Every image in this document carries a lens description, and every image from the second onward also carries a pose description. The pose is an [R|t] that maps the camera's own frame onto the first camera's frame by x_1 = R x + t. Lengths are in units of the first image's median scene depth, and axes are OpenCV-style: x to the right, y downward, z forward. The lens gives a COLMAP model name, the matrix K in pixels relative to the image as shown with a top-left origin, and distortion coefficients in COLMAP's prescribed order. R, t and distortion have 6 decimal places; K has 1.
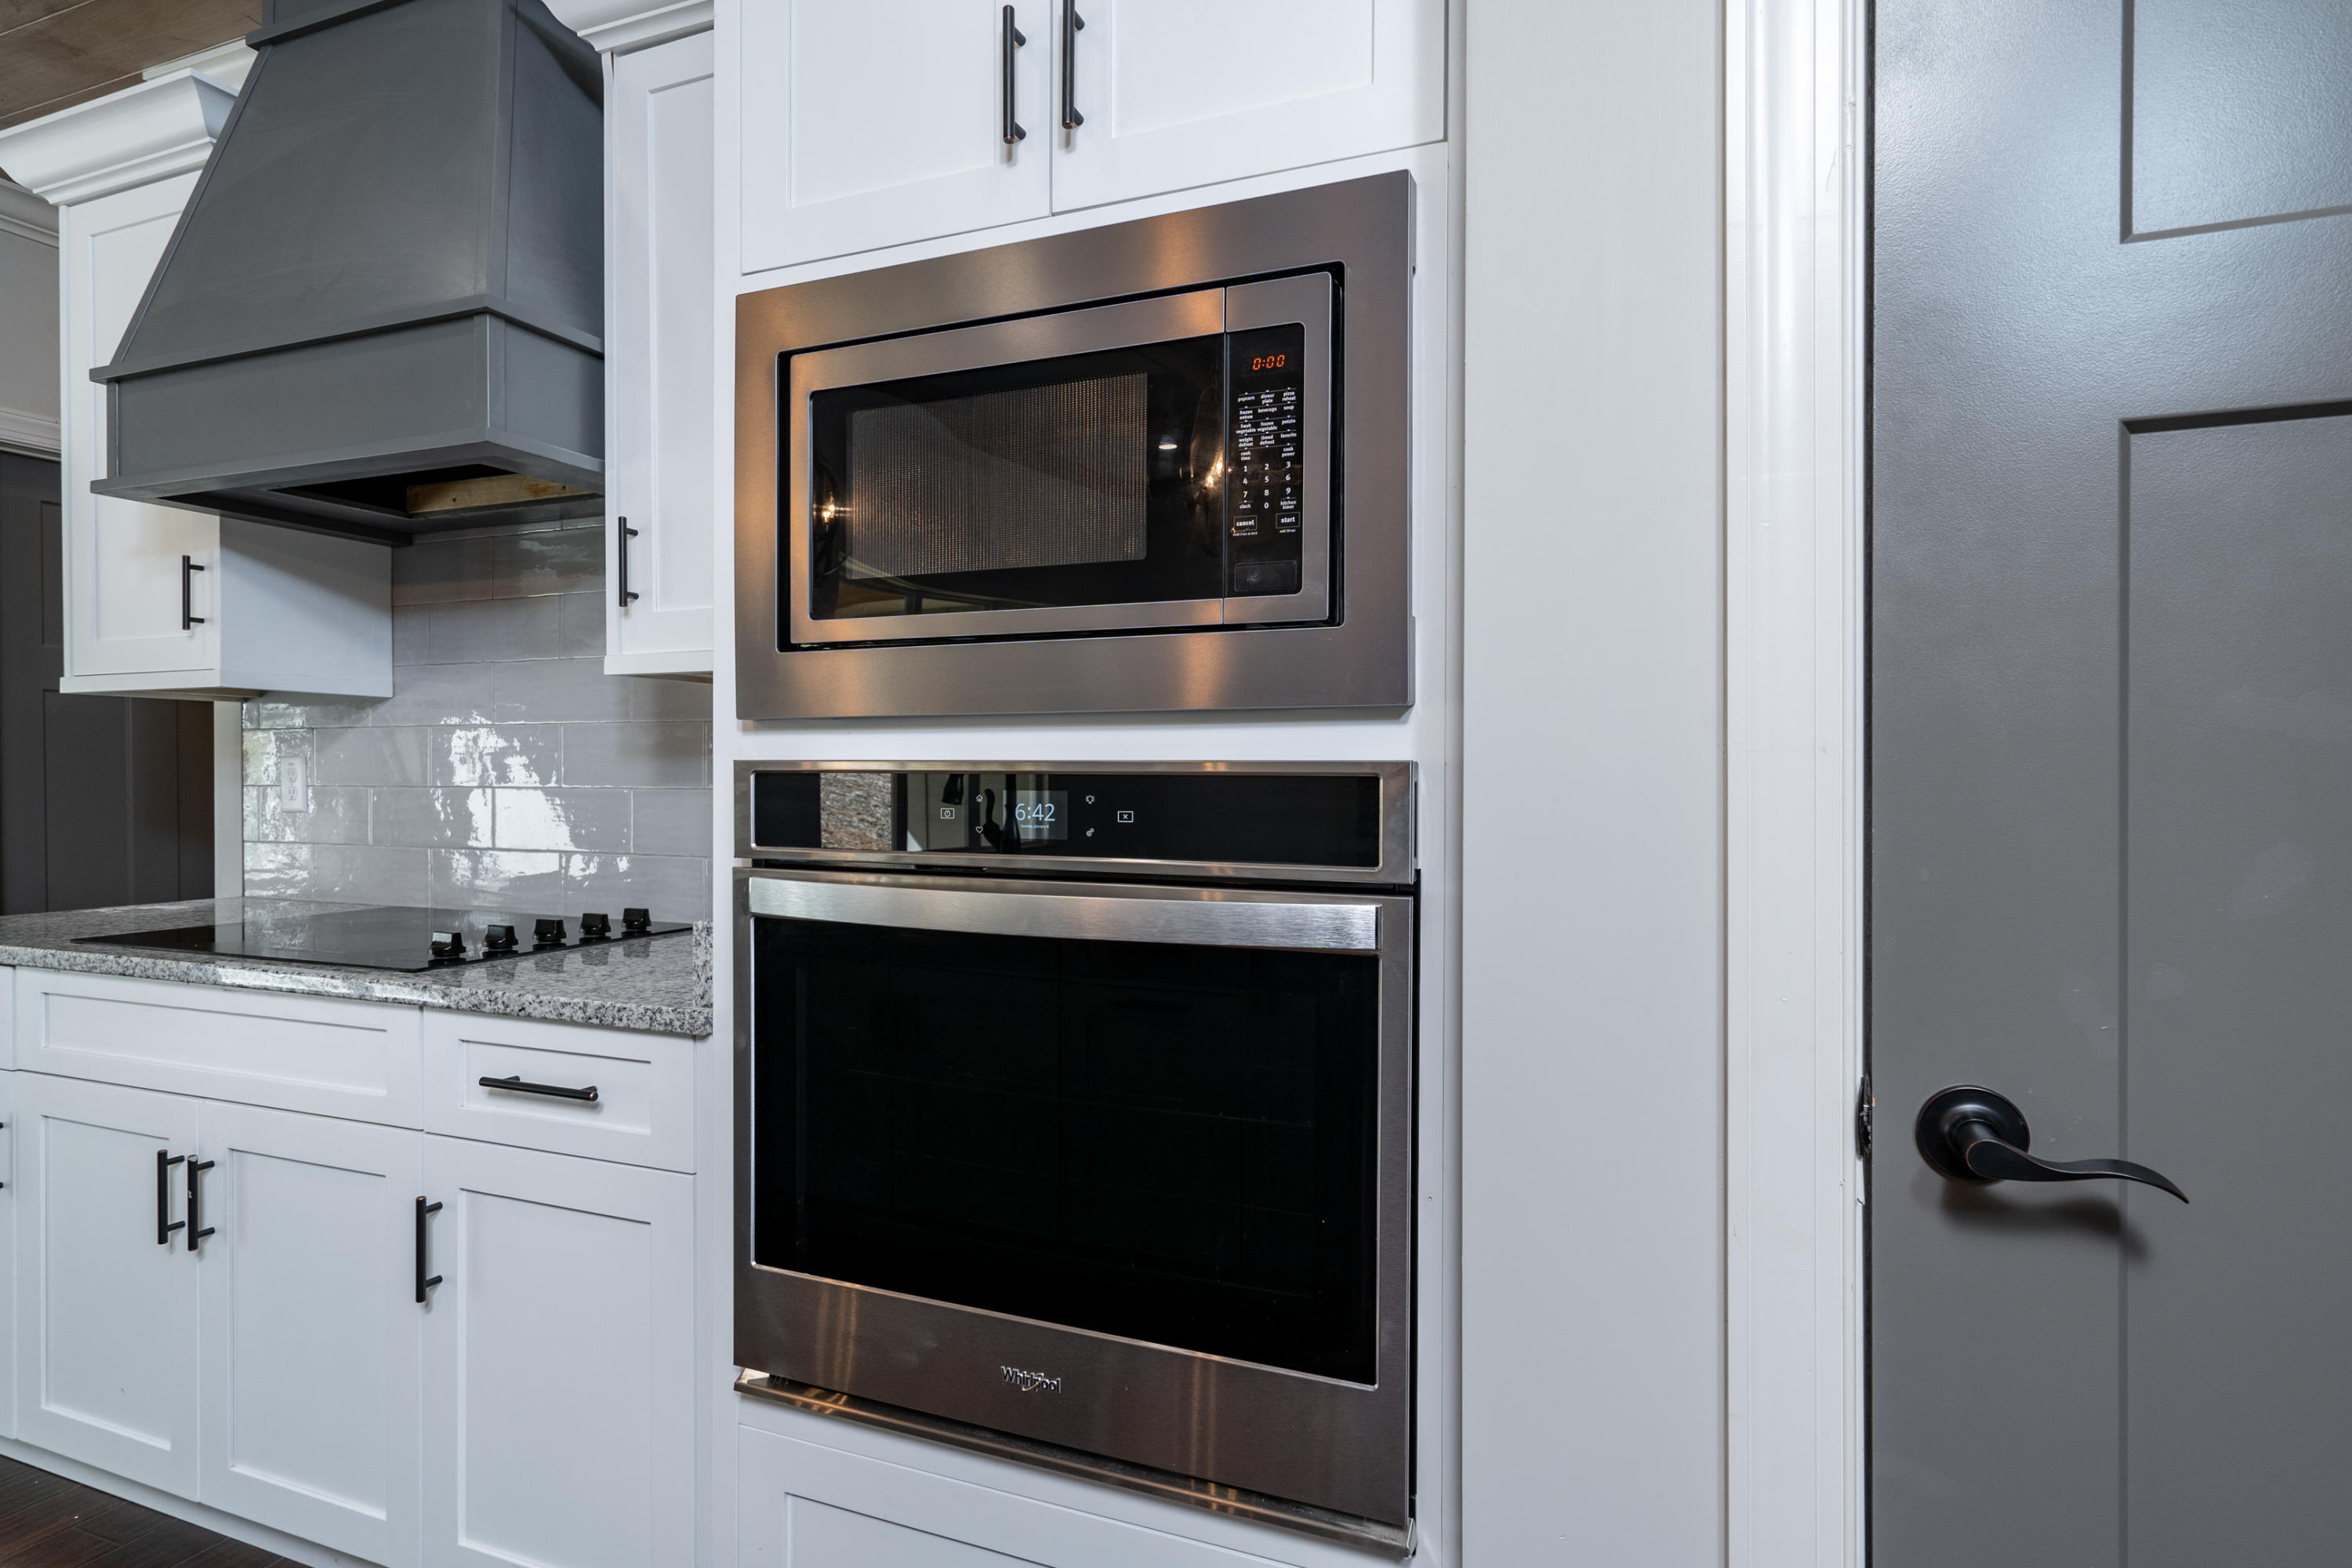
lens RADIAL K [[1166.1, 0, 1177.2], [0, 1166.1, 783.1], [0, 0, 1]] dist [-0.001282, 0.000090]
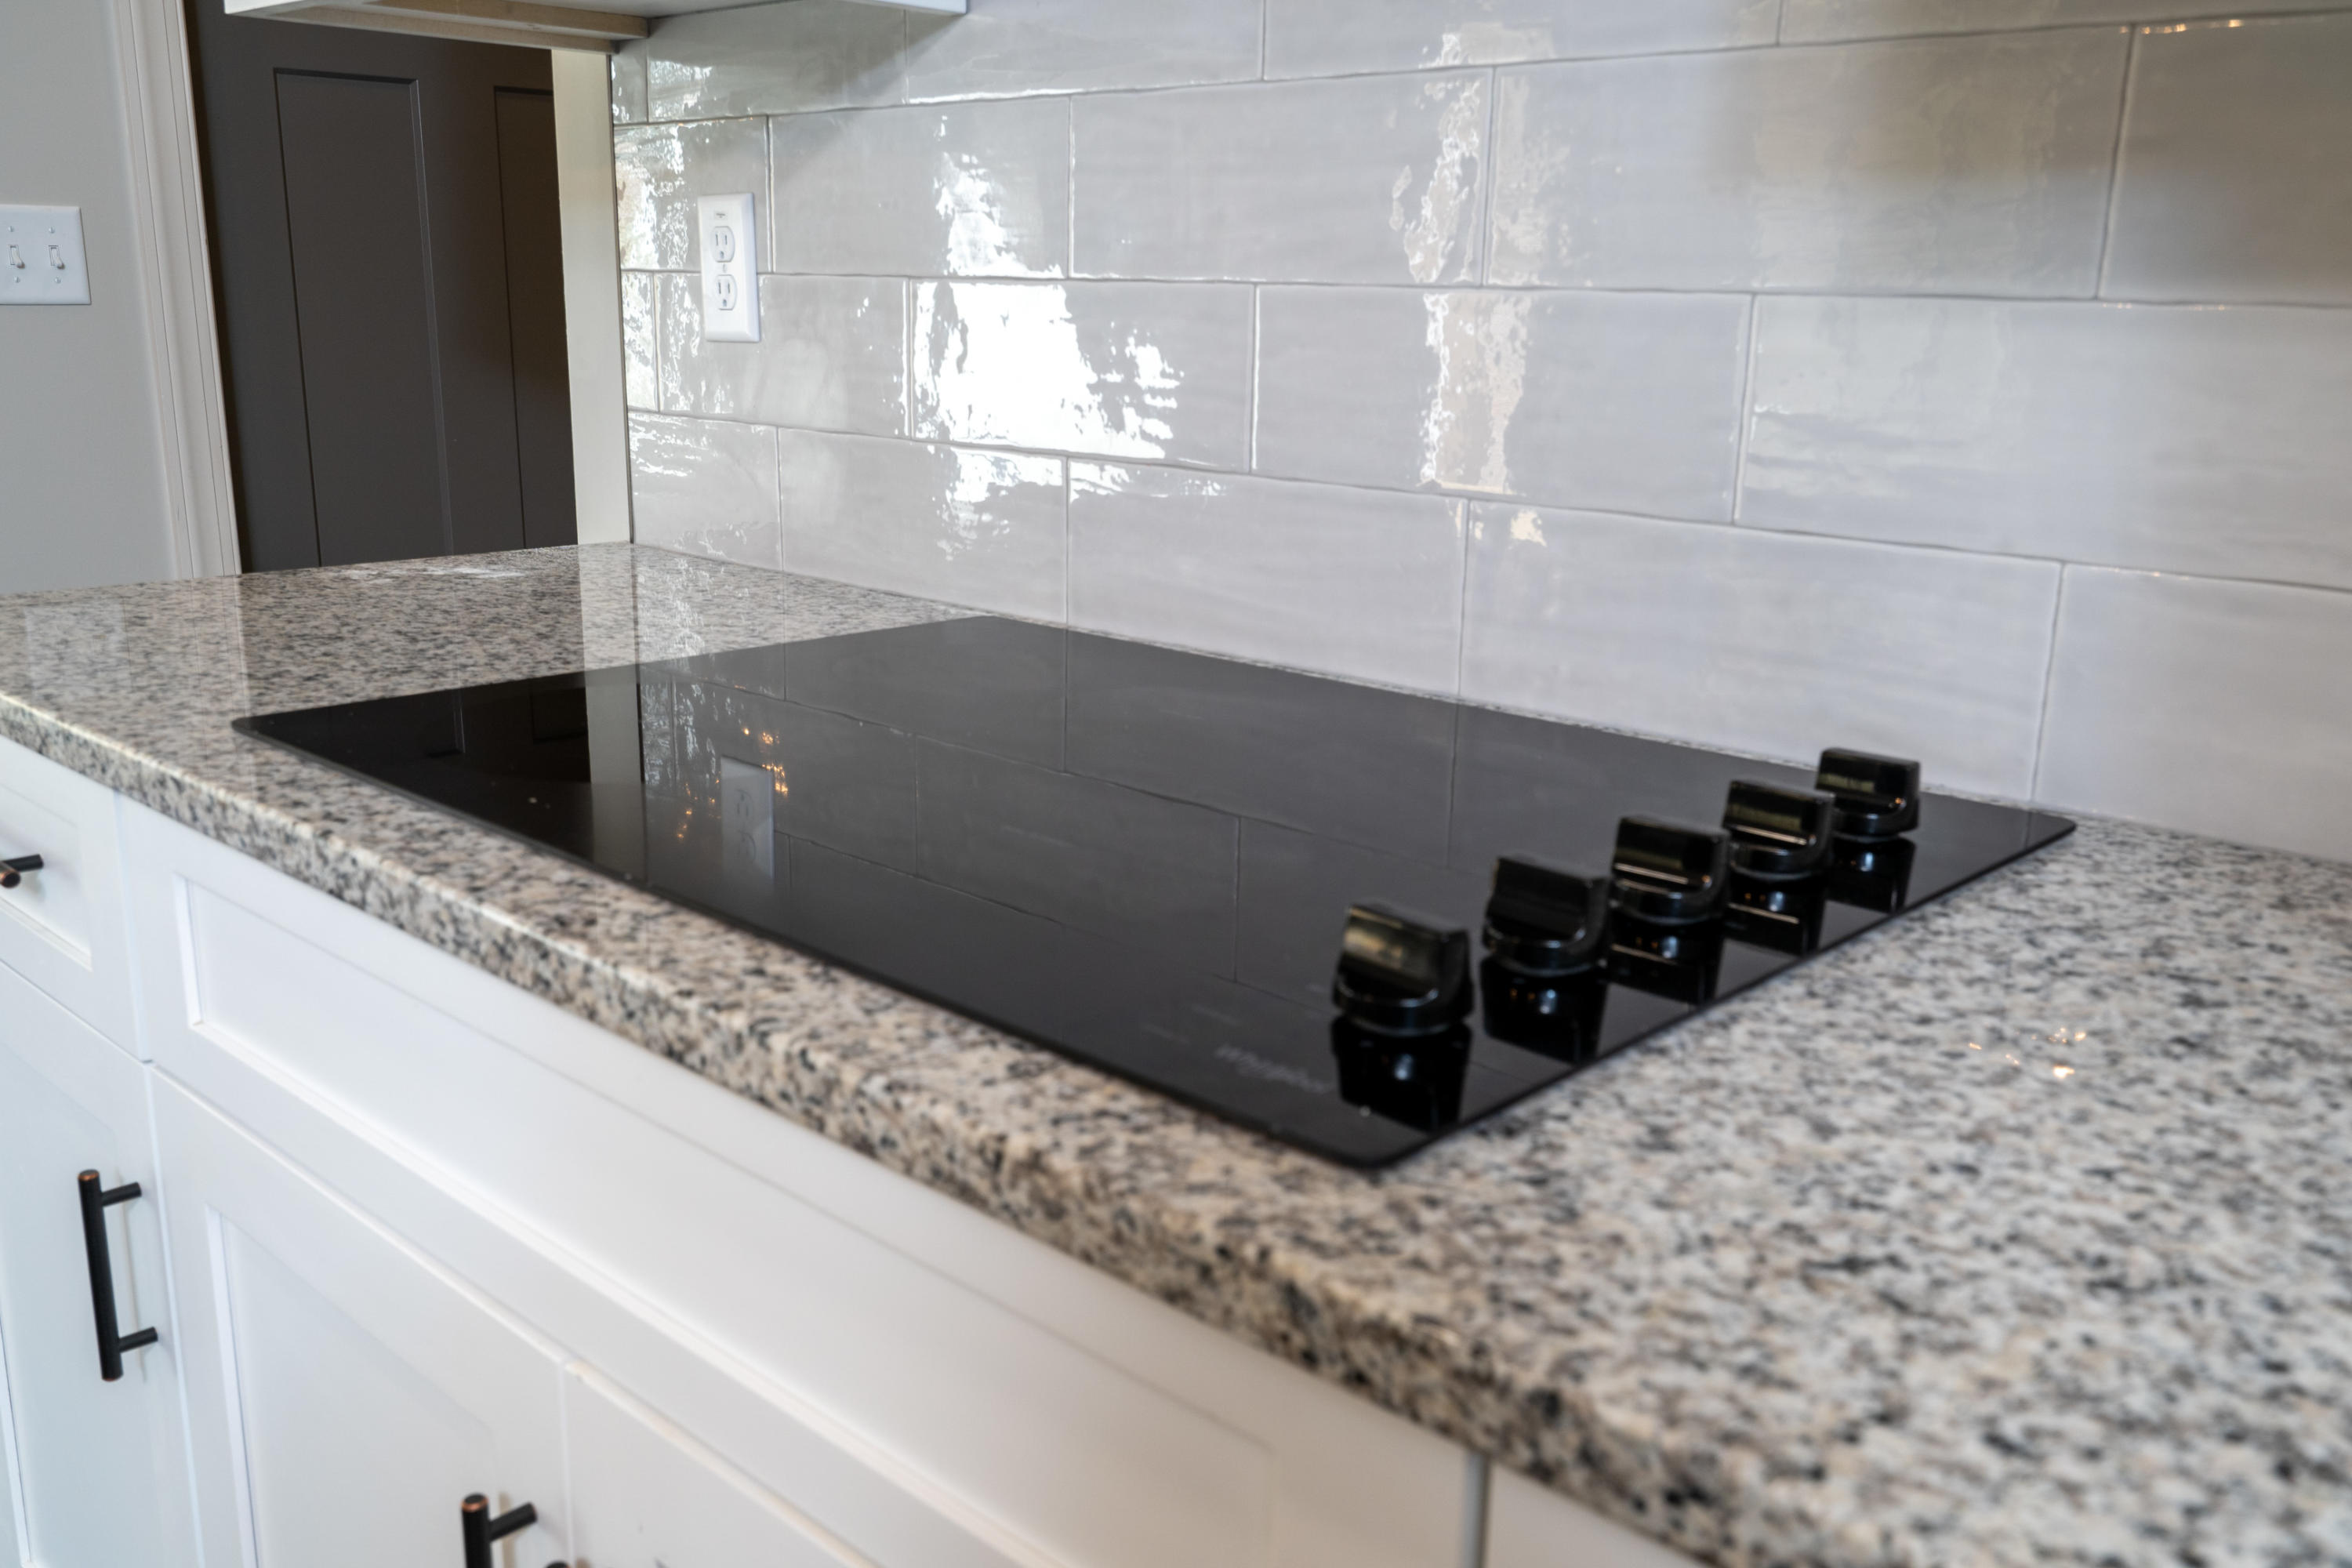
lens RADIAL K [[1986.2, 0, 1181.3], [0, 1986.2, 774.1], [0, 0, 1]] dist [-0.009152, -0.006447]
pose [[0.917538, 0.115932, -0.380372, -0.667111], [-0.024985, 0.971475, 0.235821, 0.008988], [0.396862, -0.206871, 0.894262, 0.832613]]
